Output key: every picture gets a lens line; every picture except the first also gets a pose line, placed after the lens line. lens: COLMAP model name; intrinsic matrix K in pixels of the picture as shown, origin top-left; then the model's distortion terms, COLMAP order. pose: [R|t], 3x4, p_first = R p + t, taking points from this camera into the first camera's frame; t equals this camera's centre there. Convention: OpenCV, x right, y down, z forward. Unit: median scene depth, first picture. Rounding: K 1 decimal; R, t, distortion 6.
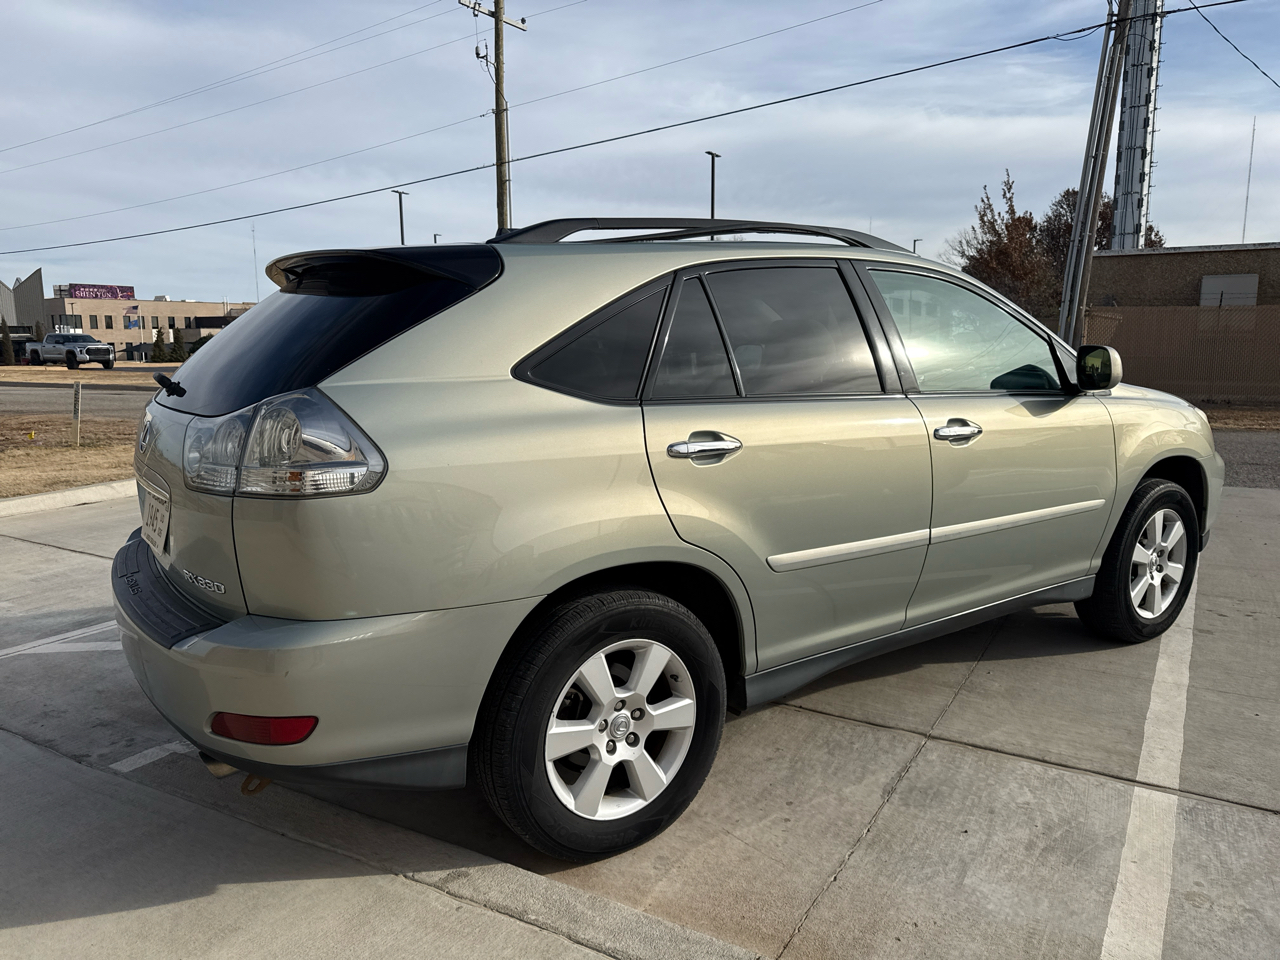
lens RADIAL K [[900.8, 0, 640.2], [0, 900.8, 477.6], [0, 0, 1]] dist [0.030610, -0.036219]
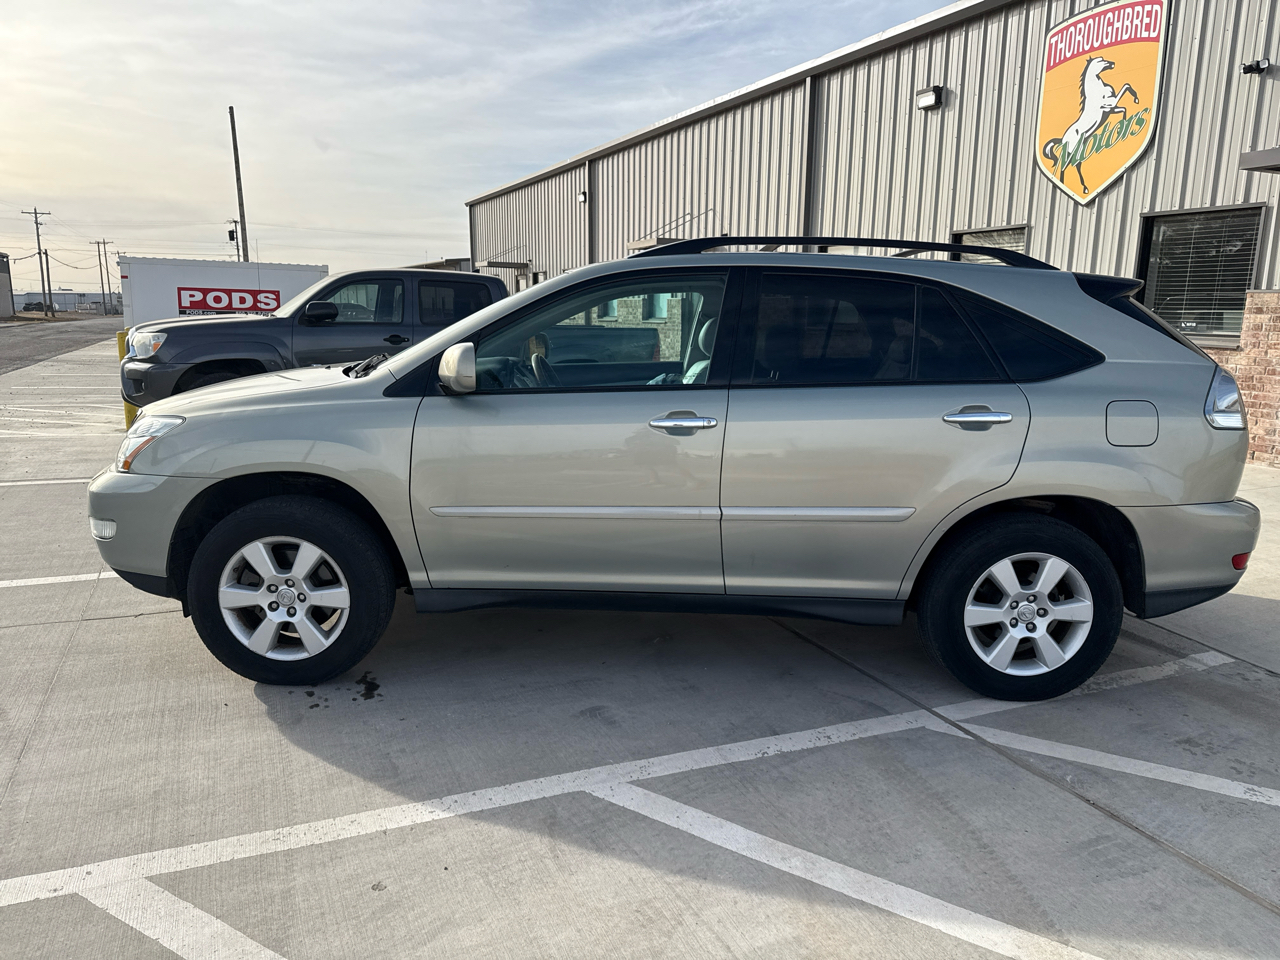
lens RADIAL K [[900.8, 0, 640.2], [0, 900.8, 488.6], [0, 0, 1]] dist [0.030610, -0.036219]
pose [[-0.823798, -0.118854, 0.554284, -0.575311], [0.079879, 0.943680, 0.321072, -0.412520], [-0.561227, 0.308775, -0.767908, 2.424832]]
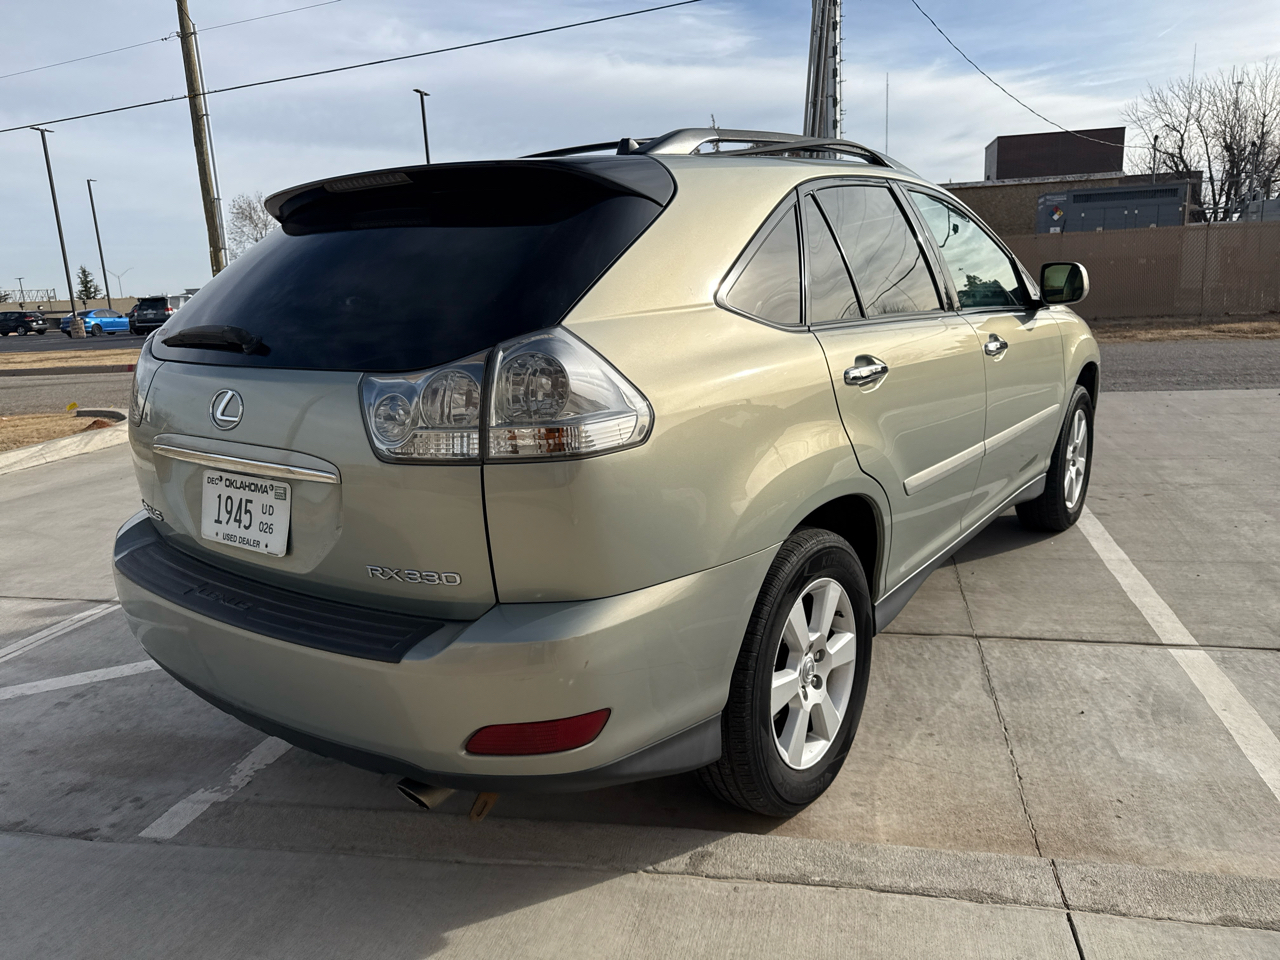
lens RADIAL K [[900.8, 0, 649.3], [0, 900.8, 483.4], [0, 0, 1]] dist [0.030610, -0.036219]
pose [[0.946606, -0.106405, 0.304328, -0.373150], [0.088107, 0.993412, 0.073280, -0.005603], [-0.310121, -0.042554, 0.949744, 0.124384]]
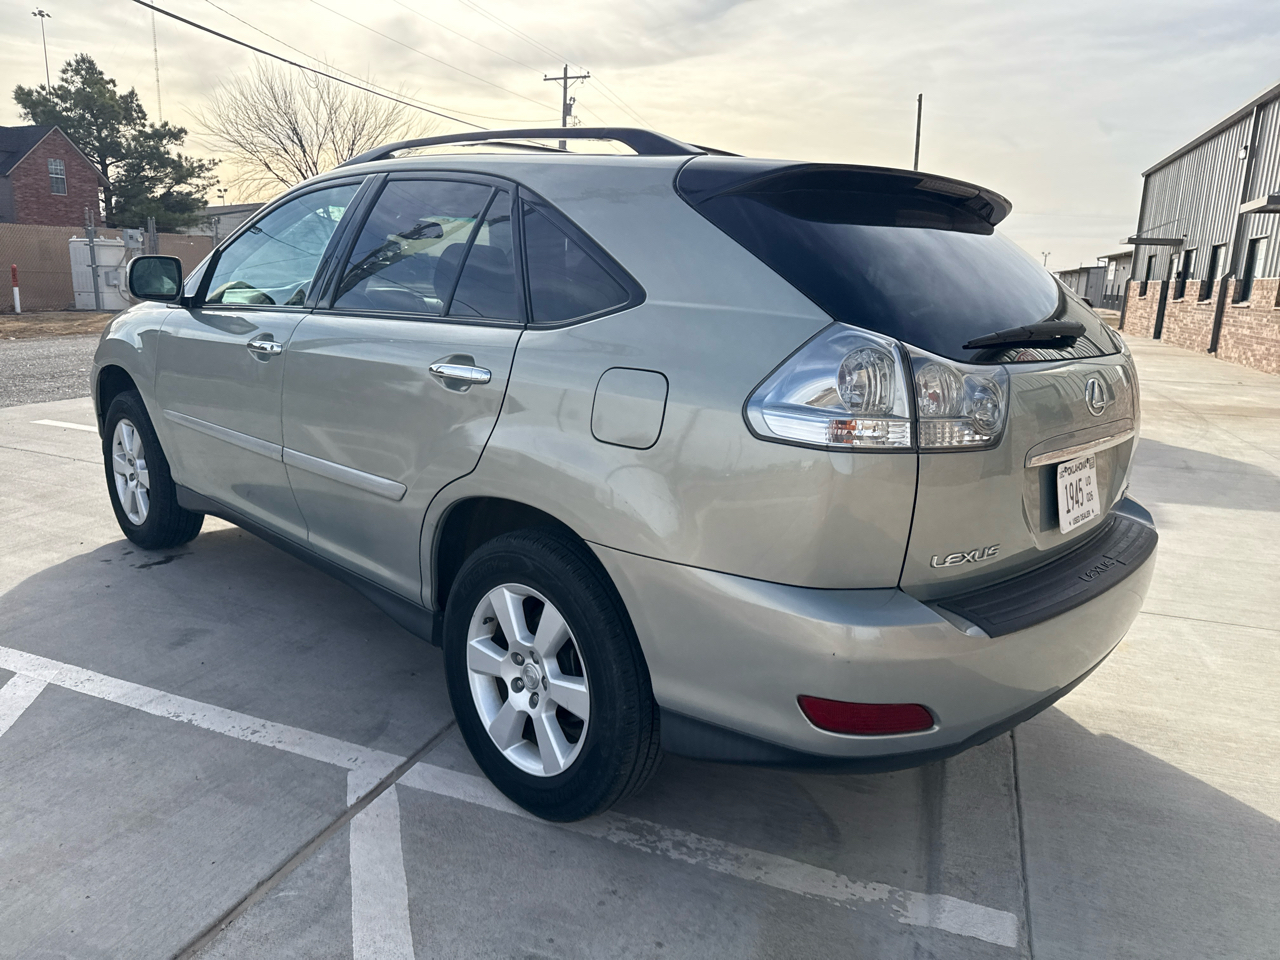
lens RADIAL K [[900.8, 0, 645.0], [0, 900.8, 476.2], [0, 0, 1]] dist [0.030610, -0.036219]
pose [[-0.199945, -0.217020, 0.955471, -1.075775], [0.117170, 0.962868, 0.243219, -0.189714], [-0.972776, 0.160583, -0.167093, 1.308125]]
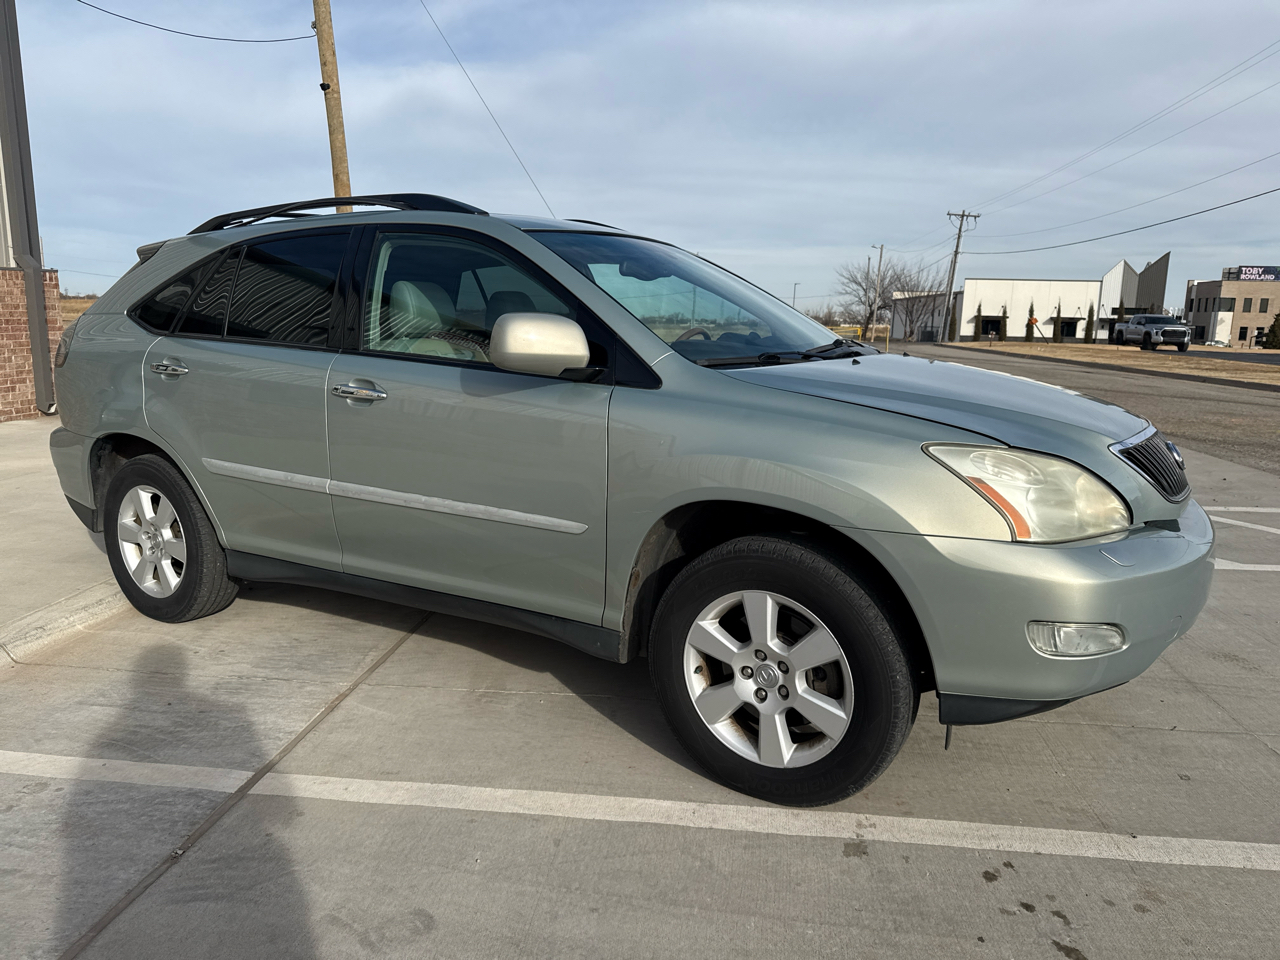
lens RADIAL K [[900.8, 0, 631.9], [0, 900.8, 470.4], [0, 0, 1]] dist [0.030610, -0.036219]
pose [[0.400731, 0.165303, -0.901160, 1.427351], [-0.156352, 0.981499, 0.110513, -0.127539], [0.902756, 0.096612, 0.419162, 0.882321]]
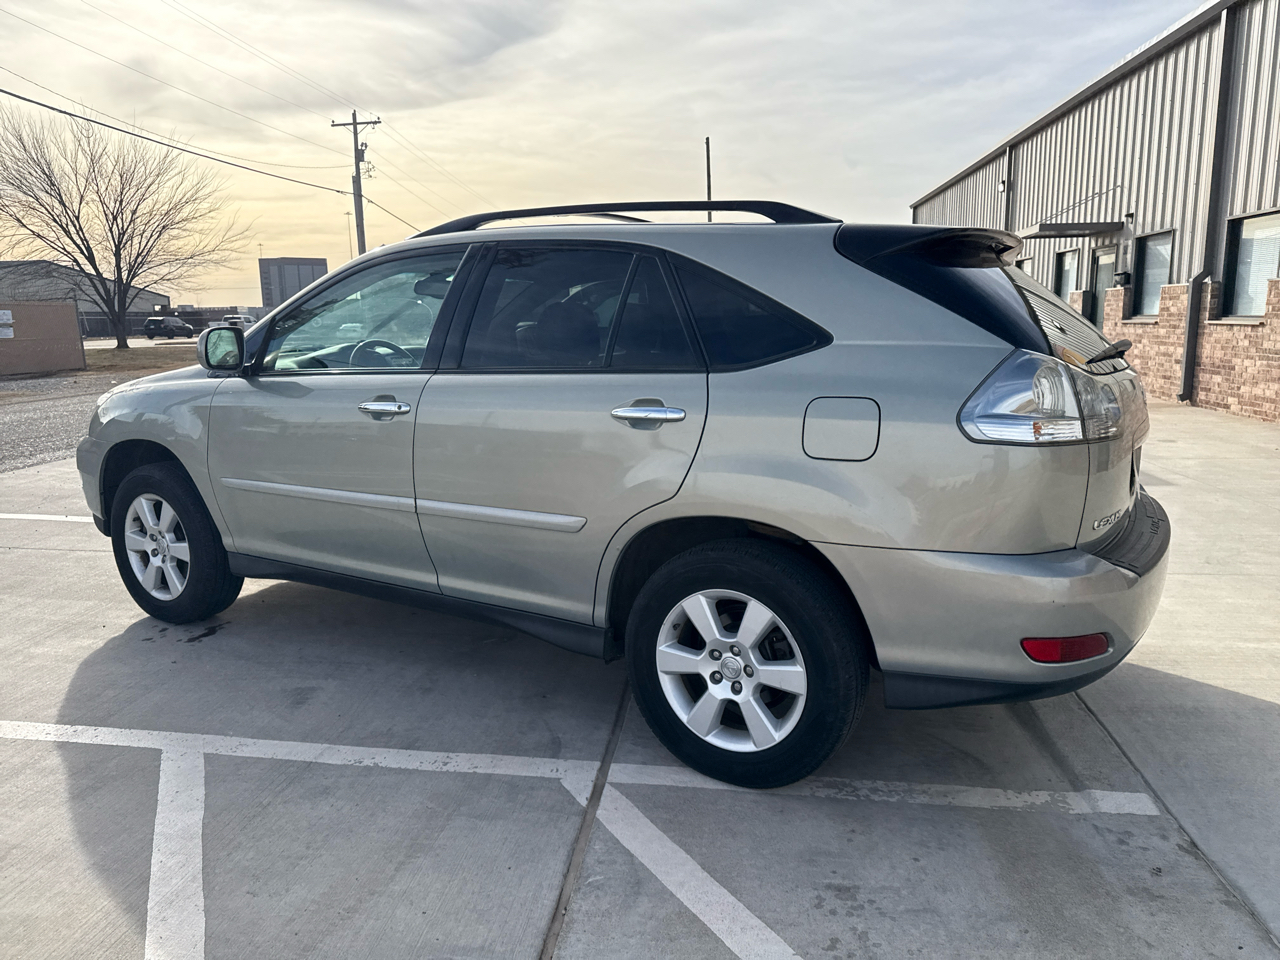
lens RADIAL K [[900.8, 0, 643.8], [0, 900.8, 480.0], [0, 0, 1]] dist [0.030610, -0.036219]
pose [[-0.413452, -0.154591, 0.897306, -1.095906], [0.157286, 0.958541, 0.237614, -0.254743], [-0.896838, 0.239376, -0.371996, 1.668346]]
